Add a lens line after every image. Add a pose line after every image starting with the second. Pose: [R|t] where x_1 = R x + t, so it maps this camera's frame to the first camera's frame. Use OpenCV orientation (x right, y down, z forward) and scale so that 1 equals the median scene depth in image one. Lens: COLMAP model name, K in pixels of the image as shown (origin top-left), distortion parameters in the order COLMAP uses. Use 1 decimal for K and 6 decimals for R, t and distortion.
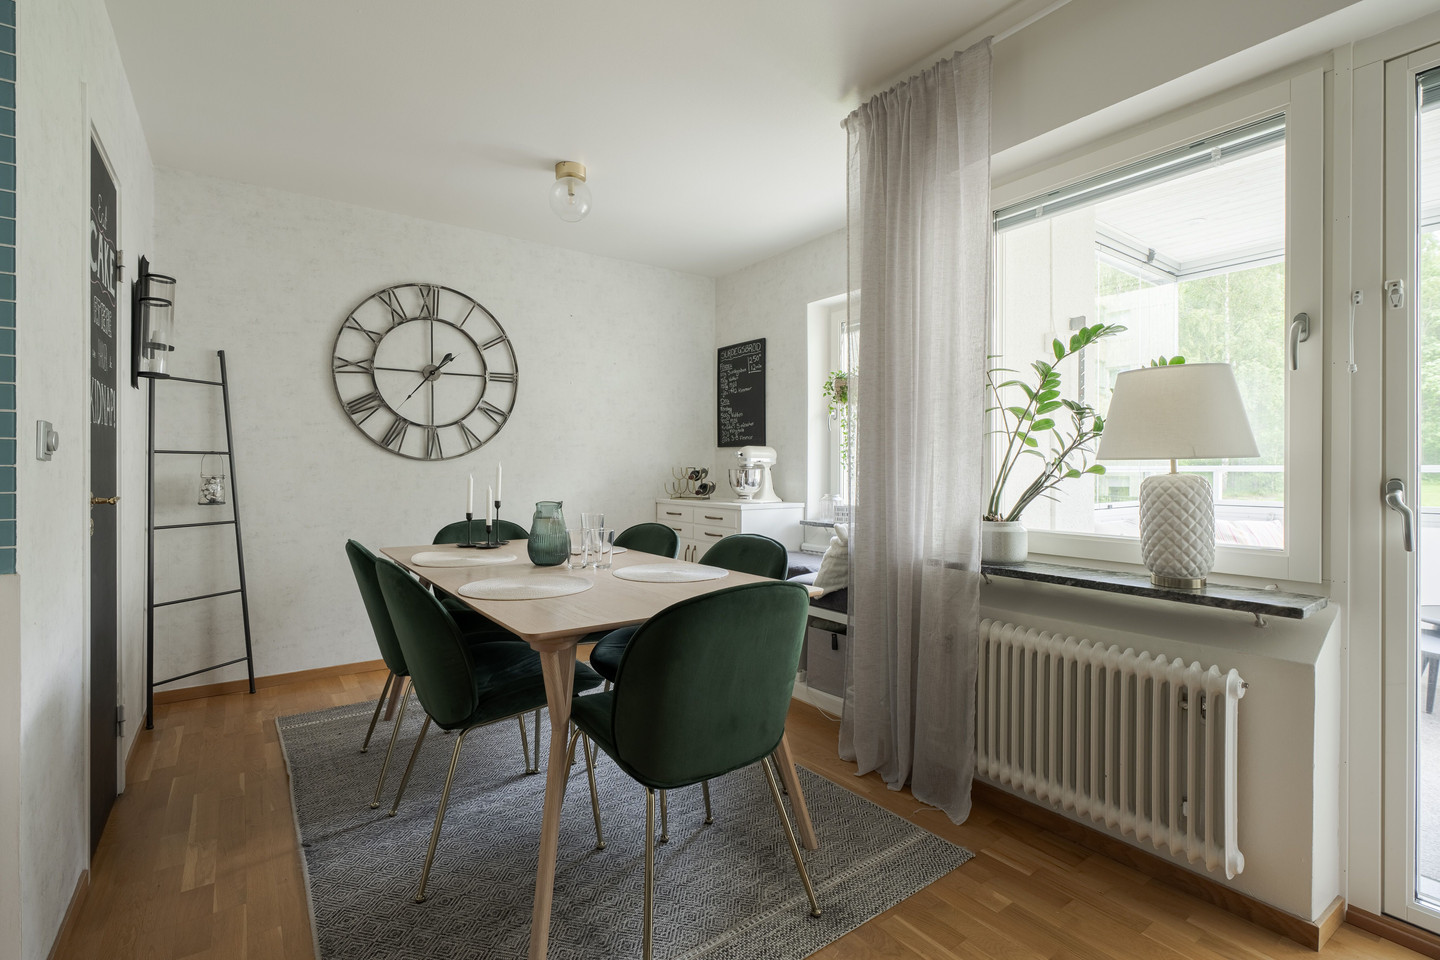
lens RADIAL K [[665.1, 0, 713.2], [0, 665.1, 472.0], [0, 0, 1]] dist [0.000643, 0.001541]
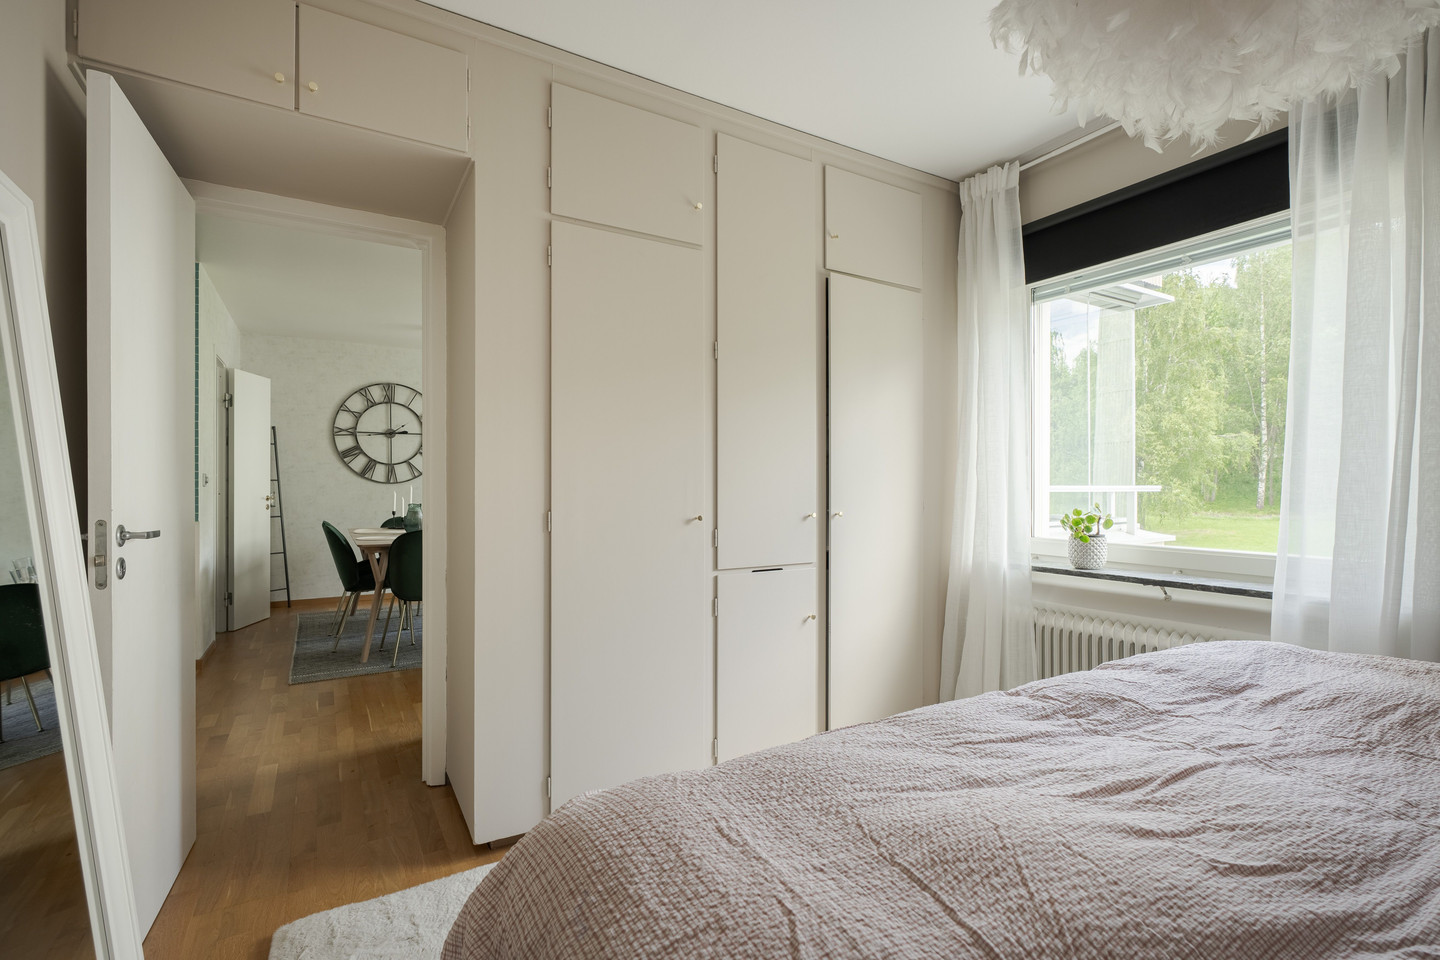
lens RADIAL K [[665.1, 0, 726.4], [0, 665.1, 485.4], [0, 0, 1]] dist [0.000643, 0.001541]
pose [[0.999464, -0.001920, -0.032684, 0.615062], [0.001791, 0.999990, -0.003993, -0.004645], [0.032692, 0.003932, 0.999458, -0.856254]]
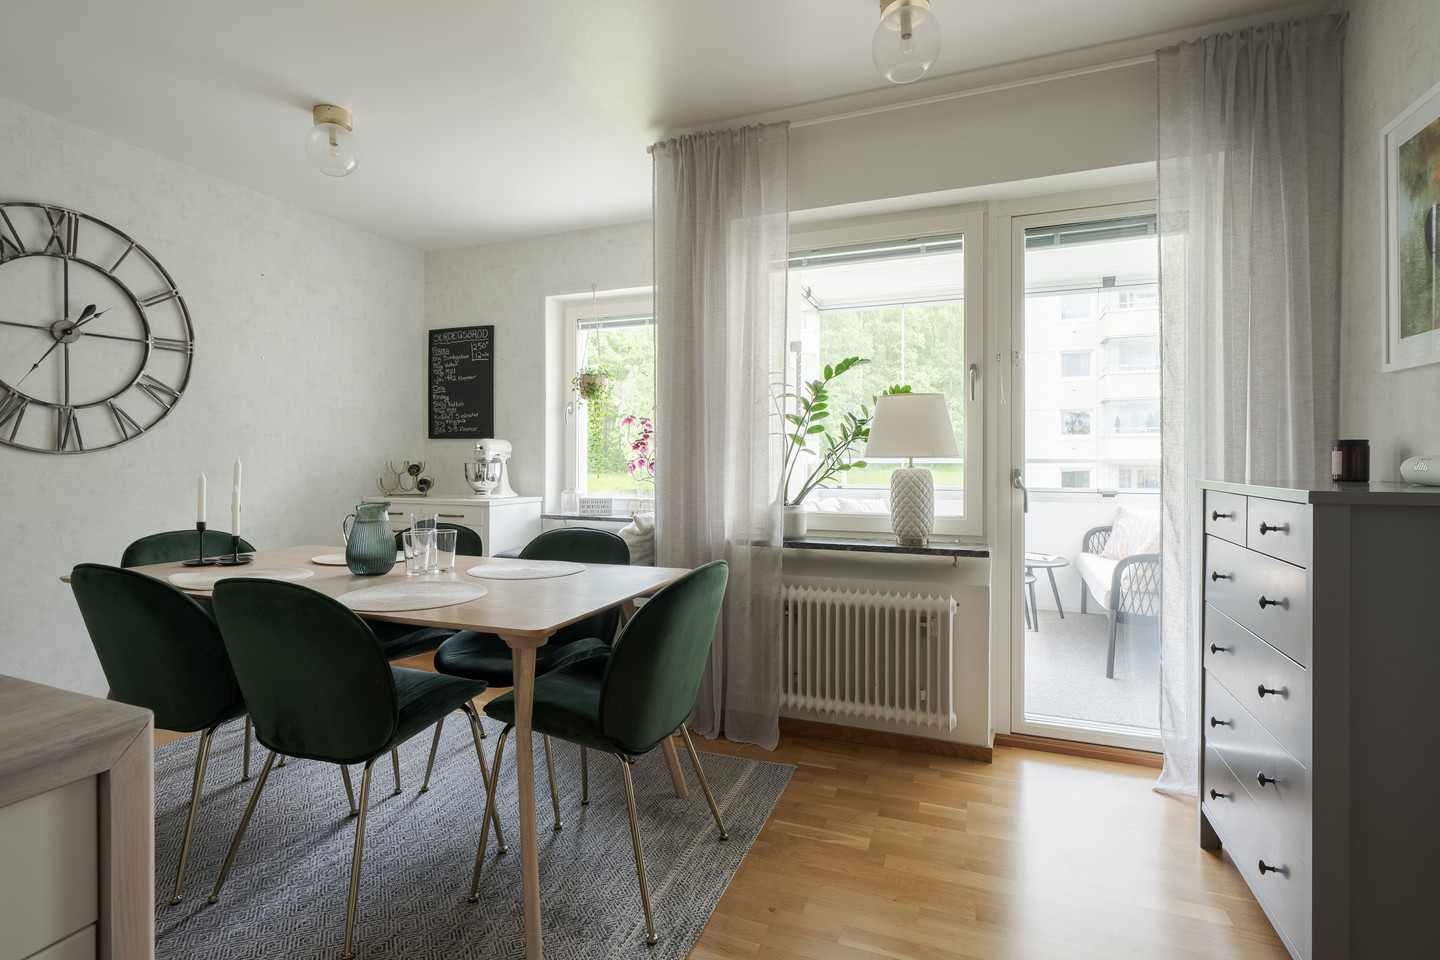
lens RADIAL K [[710.2, 0, 708.7], [0, 710.2, 464.2], [0, 0, 1]] dist [-0.004950, 0.004649]
pose [[0.834259, -0.005834, 0.551343, -0.318086], [0.004127, 0.999982, 0.004338, -0.007788], [-0.551358, -0.001344, 0.834268, -0.027475]]
